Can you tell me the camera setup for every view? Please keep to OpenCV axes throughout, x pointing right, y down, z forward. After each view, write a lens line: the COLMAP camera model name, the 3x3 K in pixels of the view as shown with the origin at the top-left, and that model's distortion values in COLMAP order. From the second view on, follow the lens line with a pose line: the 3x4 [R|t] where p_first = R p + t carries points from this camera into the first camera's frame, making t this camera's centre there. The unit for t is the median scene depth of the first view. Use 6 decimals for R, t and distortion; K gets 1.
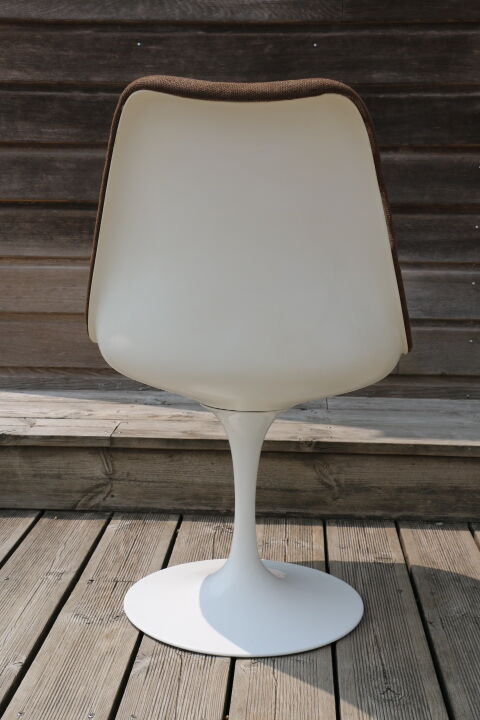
lens RADIAL K [[1065.3, 0, 240.0], [0, 1065.3, 360.0], [0, 0, 1]] dist [0.109310, 0.152116]
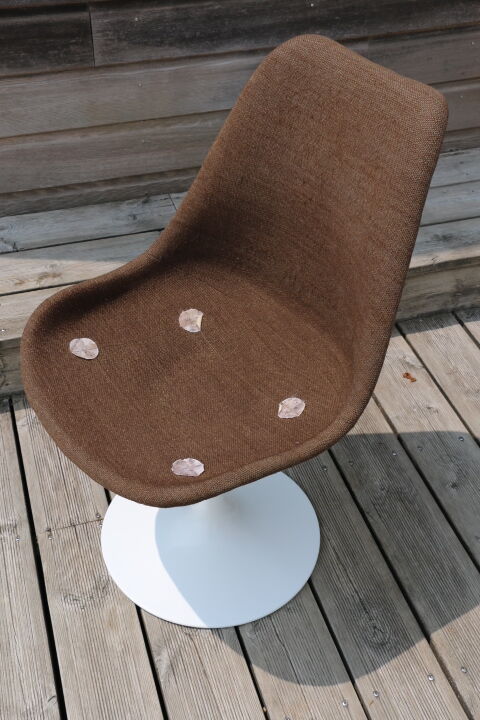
lens RADIAL K [[905.5, 0, 236.8], [0, 905.5, 362.5], [0, 0, 1]] dist [0.032751, 0.059603]
pose [[0.936952, -0.228463, 0.264435, -0.139219], [0.053347, 0.841339, 0.537869, -0.334367], [-0.345363, -0.489851, 0.800482, 0.267875]]
